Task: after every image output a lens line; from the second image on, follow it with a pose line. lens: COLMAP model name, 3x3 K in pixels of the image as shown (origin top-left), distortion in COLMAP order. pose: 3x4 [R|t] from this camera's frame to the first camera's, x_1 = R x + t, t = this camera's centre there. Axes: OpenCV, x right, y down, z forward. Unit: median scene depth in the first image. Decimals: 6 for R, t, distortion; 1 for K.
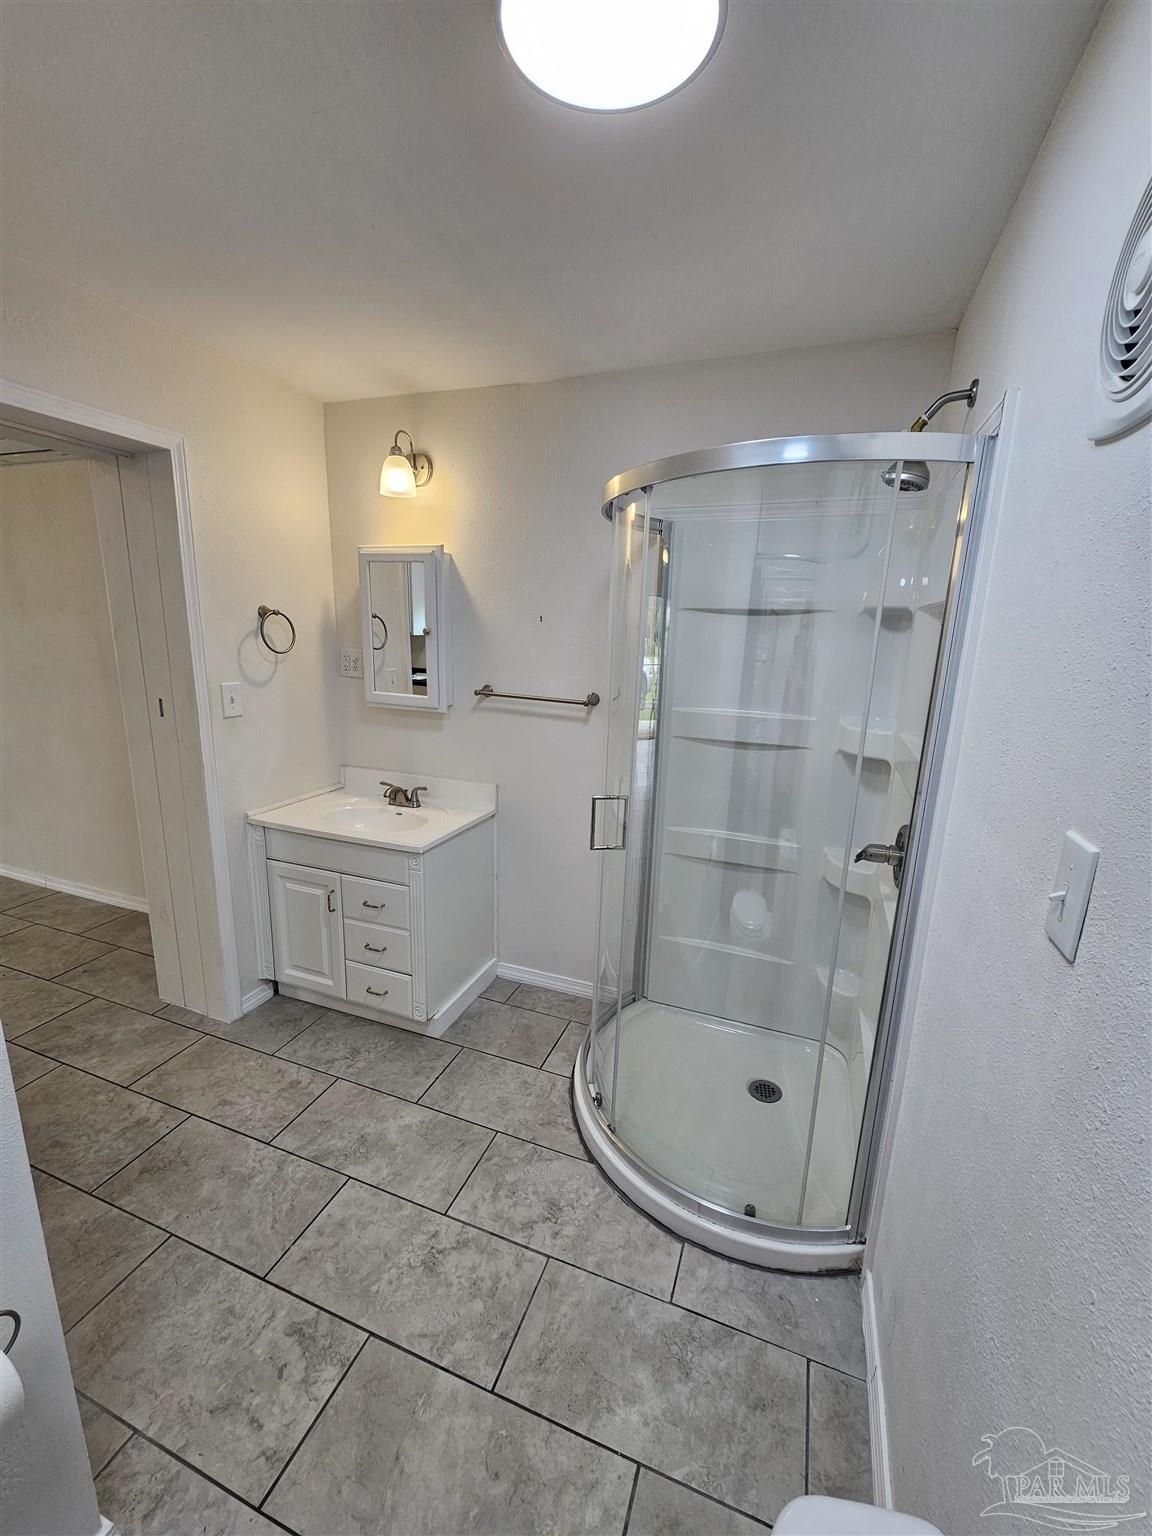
lens RADIAL K [[623.7, 0, 577.3], [0, 623.7, 760.6], [0, 0, 1]] dist [-0.001232, 0.000210]
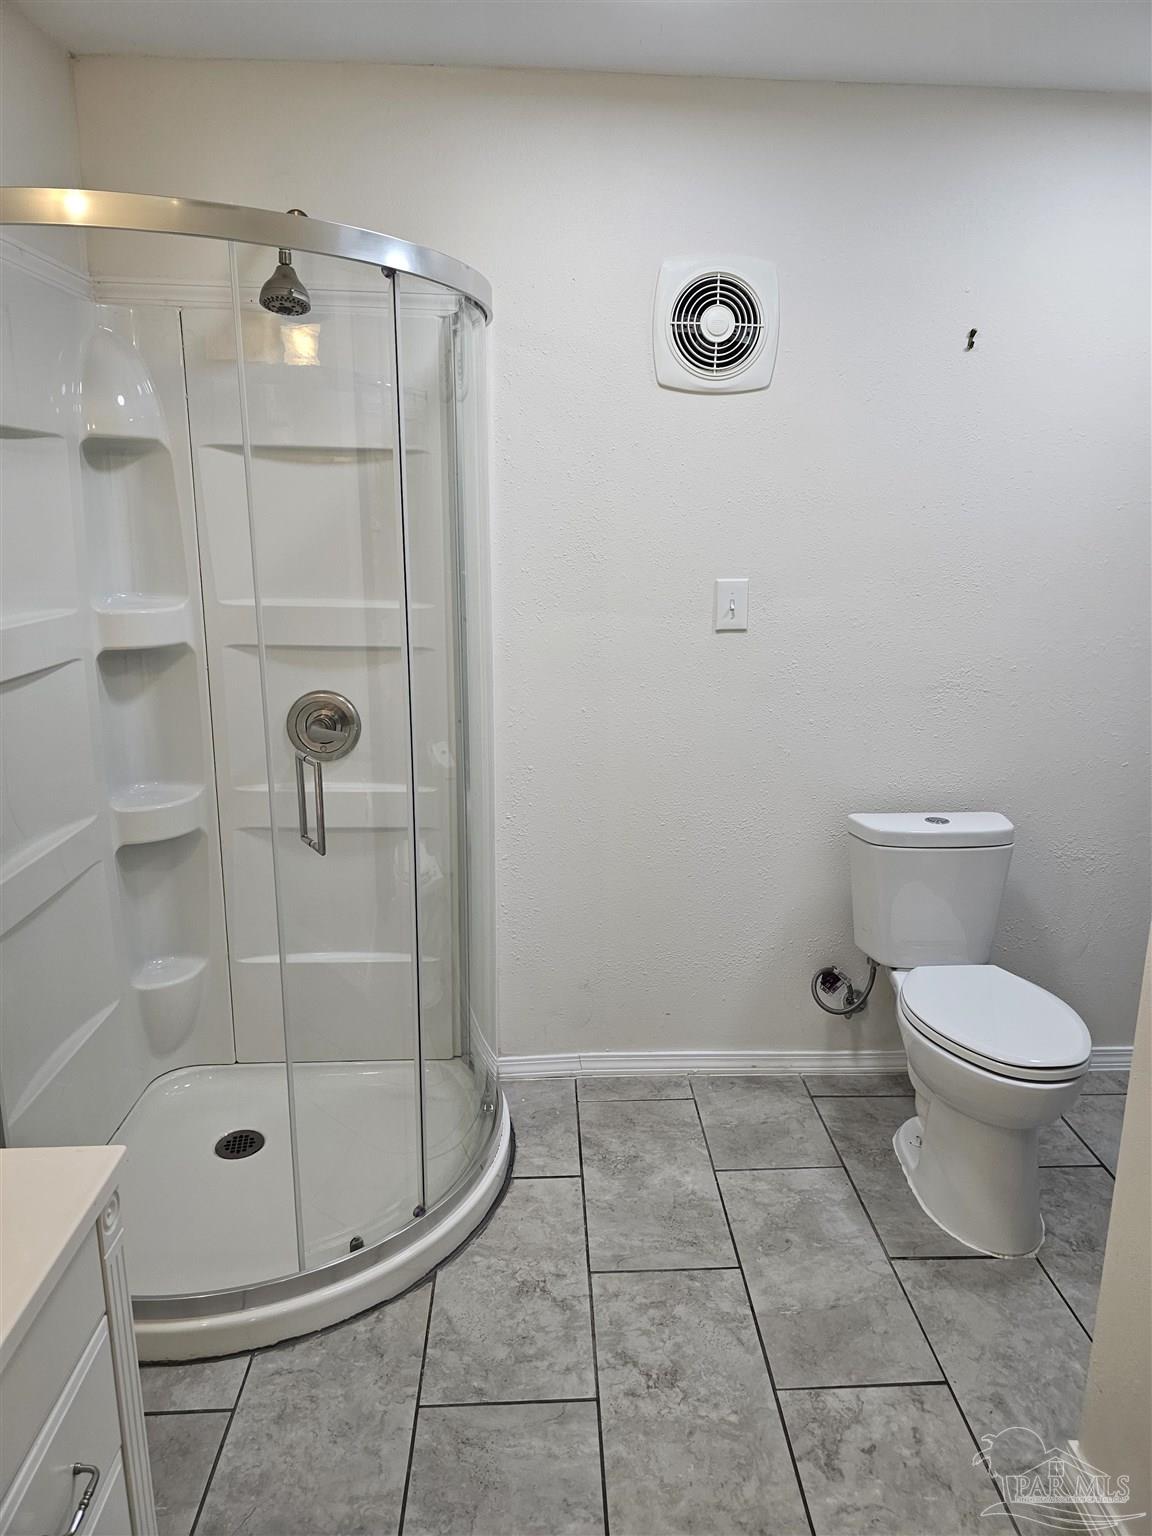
lens RADIAL K [[1031.1, 0, 605.2], [0, 1031.1, 761.5], [0, 0, 1]] dist [0.044874, -0.040594]
pose [[-0.405457, -0.248072, 0.879810, -1.127379], [0.164976, 0.926810, 0.337352, -0.270898], [-0.899104, 0.281929, -0.334856, 1.320663]]
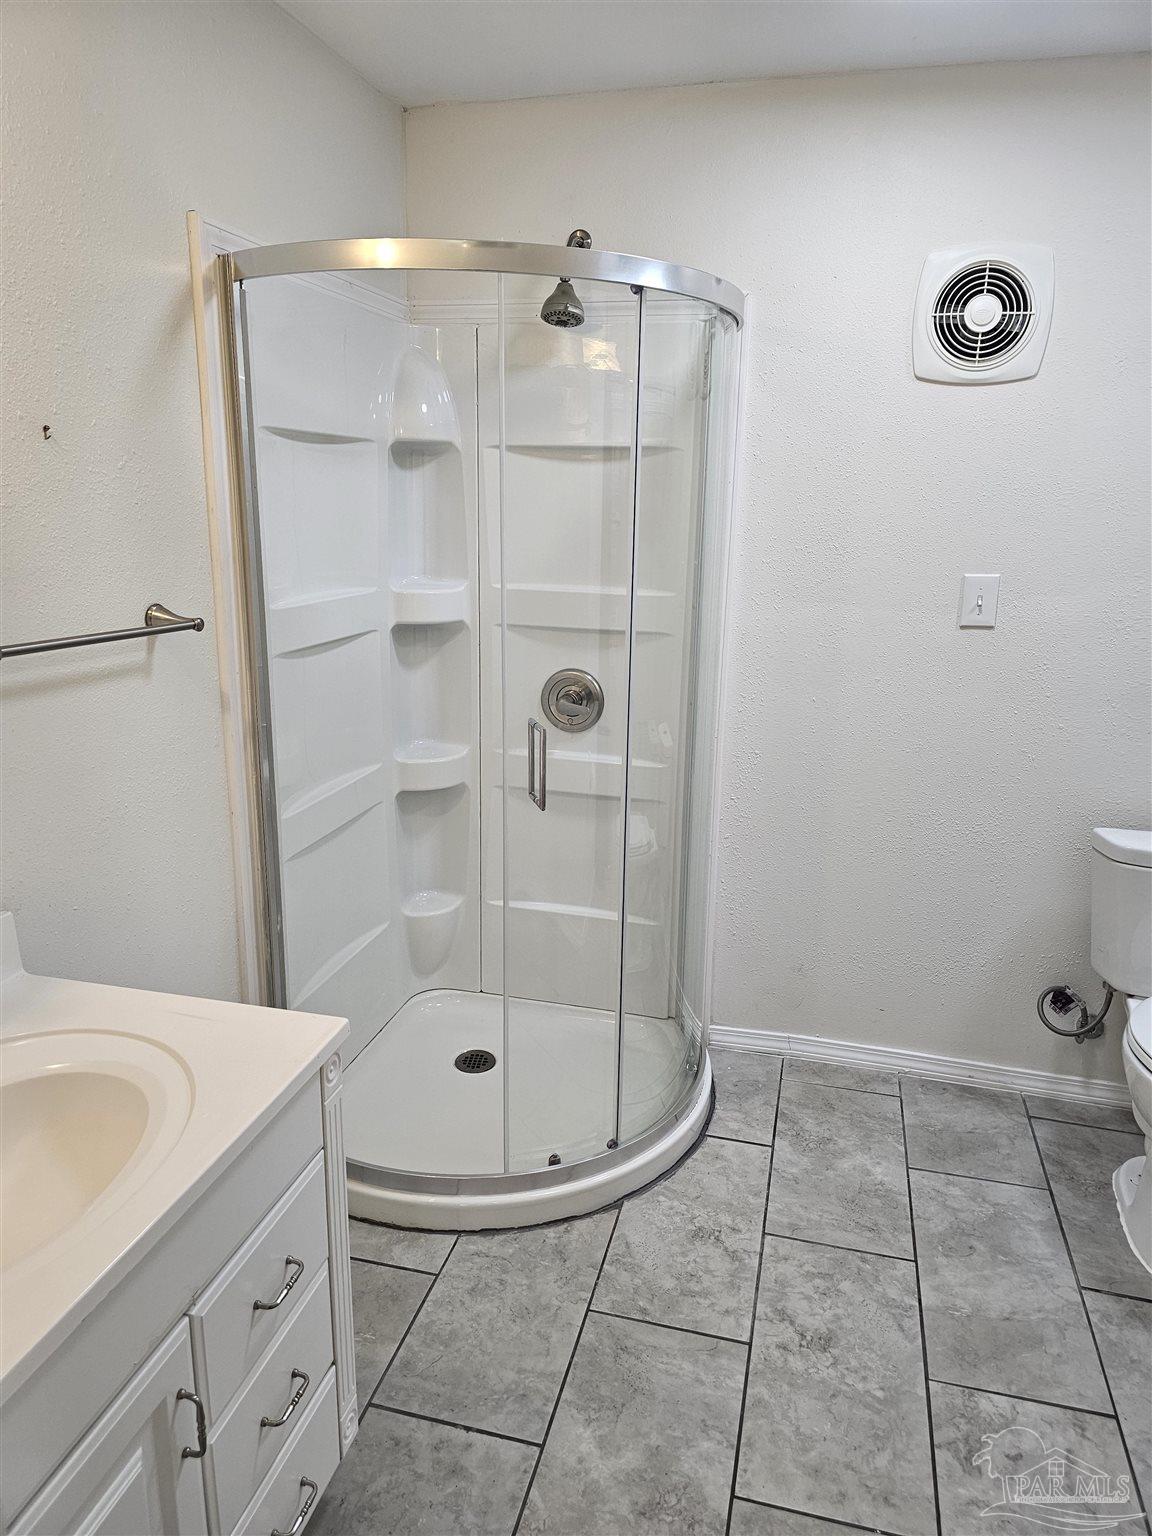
lens RADIAL K [[1031.1, 0, 583.9], [0, 1031.1, 764.9], [0, 0, 1]] dist [0.044874, -0.040594]
pose [[-0.107549, -0.282072, 0.953346, -1.246948], [0.186059, 0.936256, 0.298005, -0.270364], [-0.976635, 0.209429, -0.048211, 1.244696]]
